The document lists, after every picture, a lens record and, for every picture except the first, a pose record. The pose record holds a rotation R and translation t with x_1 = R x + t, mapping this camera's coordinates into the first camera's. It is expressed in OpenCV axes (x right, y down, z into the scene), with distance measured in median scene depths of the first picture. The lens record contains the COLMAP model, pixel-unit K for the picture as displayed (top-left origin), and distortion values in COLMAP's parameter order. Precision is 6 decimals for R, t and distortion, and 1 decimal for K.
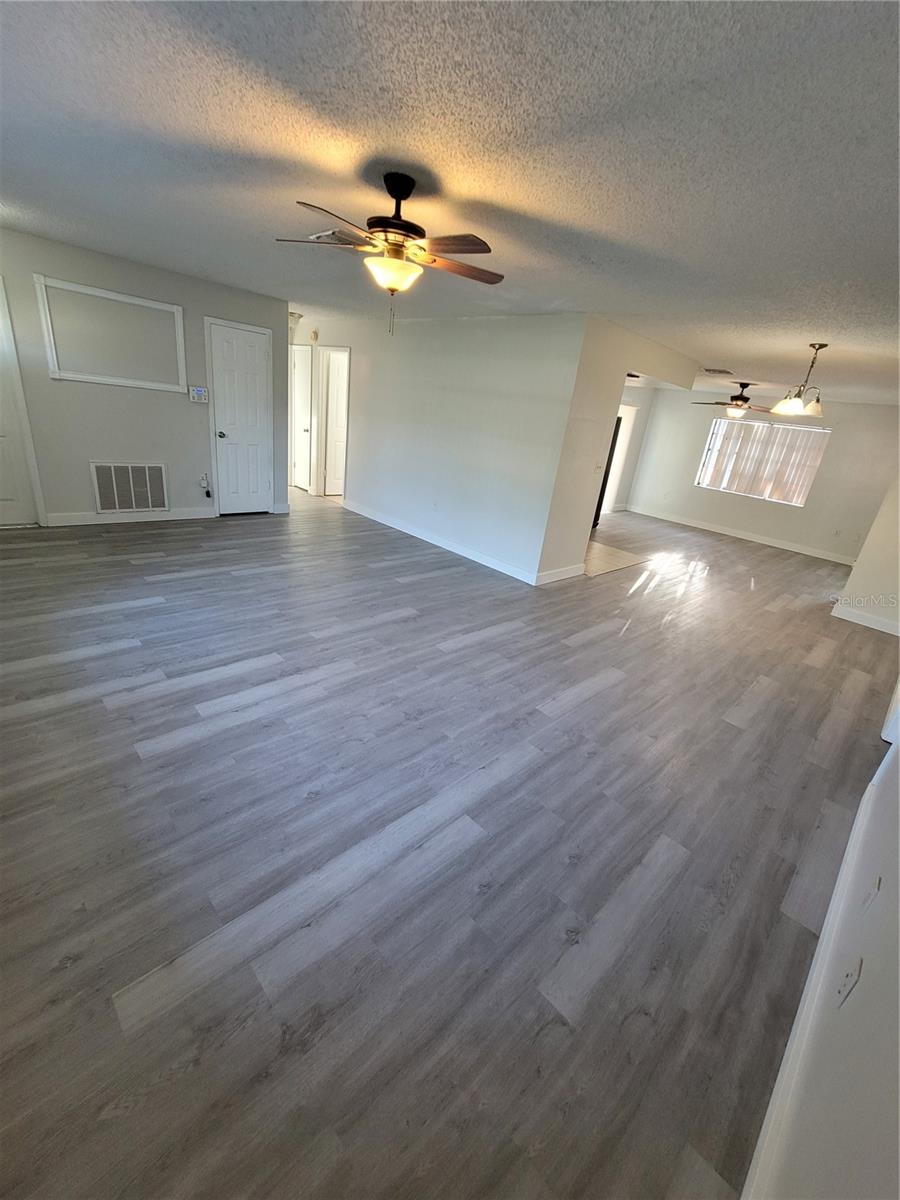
lens RADIAL K [[489.9, 0, 461.0], [0, 489.9, 600.5], [0, 0, 1]] dist [-0.005116, 0.000010]
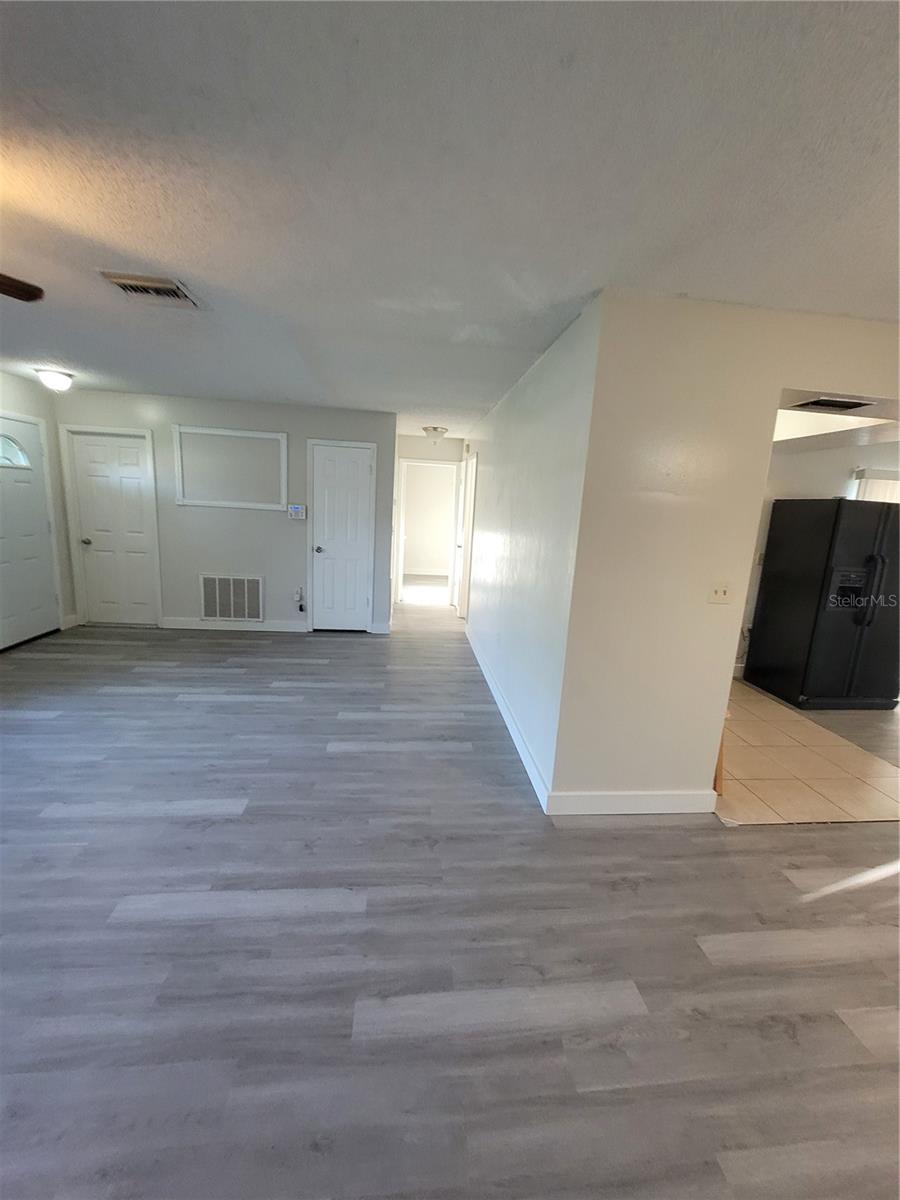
lens RADIAL K [[489.9, 0, 461.0], [0, 489.9, 600.5], [0, 0, 1]] dist [-0.005116, 0.000010]
pose [[0.783070, 0.038366, -0.620749, 0.457640], [-0.188838, 0.965643, -0.178534, -0.161502], [0.592572, 0.257025, 0.763411, 0.600542]]
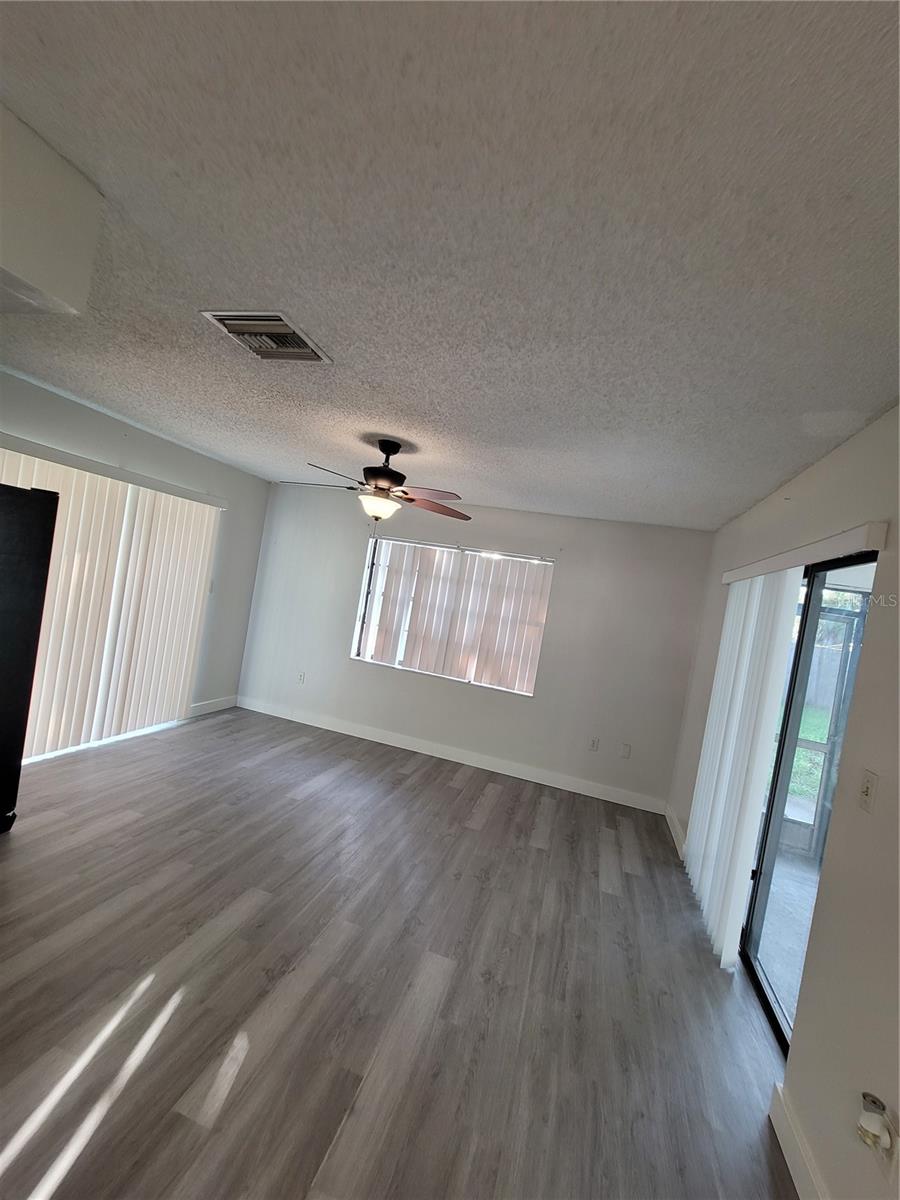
lens RADIAL K [[494.1, 0, 461.2], [0, 494.1, 597.6], [0, 0, 1]] dist [0.000369, -0.000202]
pose [[0.866159, 0.008781, 0.499691, 0.725848], [0.134264, 0.959000, -0.249585, -0.344145], [-0.481395, 0.283270, 0.829468, 1.123129]]
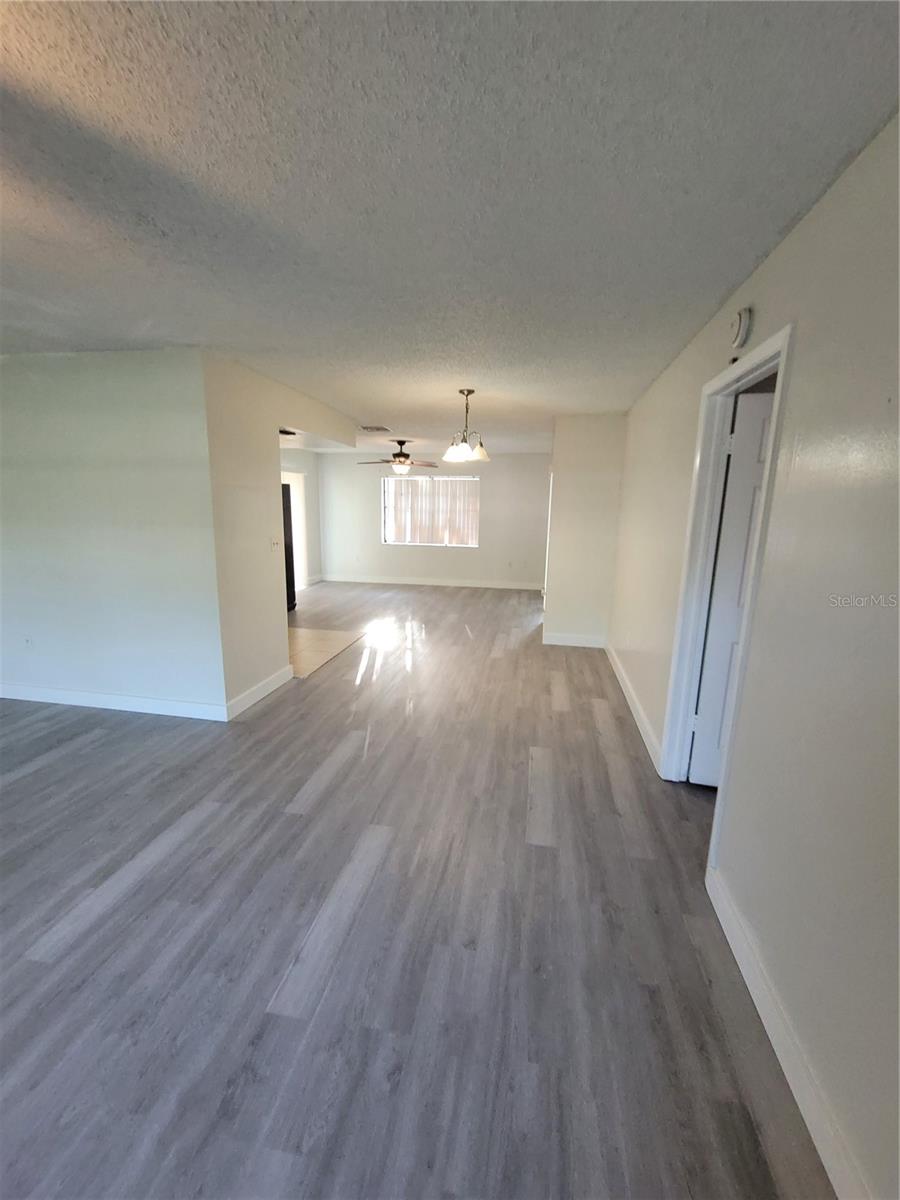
lens RADIAL K [[489.9, 0, 461.0], [0, 489.9, 600.5], [0, 0, 1]] dist [-0.005116, 0.000010]
pose [[0.808034, -0.219425, 0.546749, 0.091134], [0.290599, 0.955743, -0.045909, -0.077468], [-0.512478, 0.195981, 0.836037, 0.259999]]
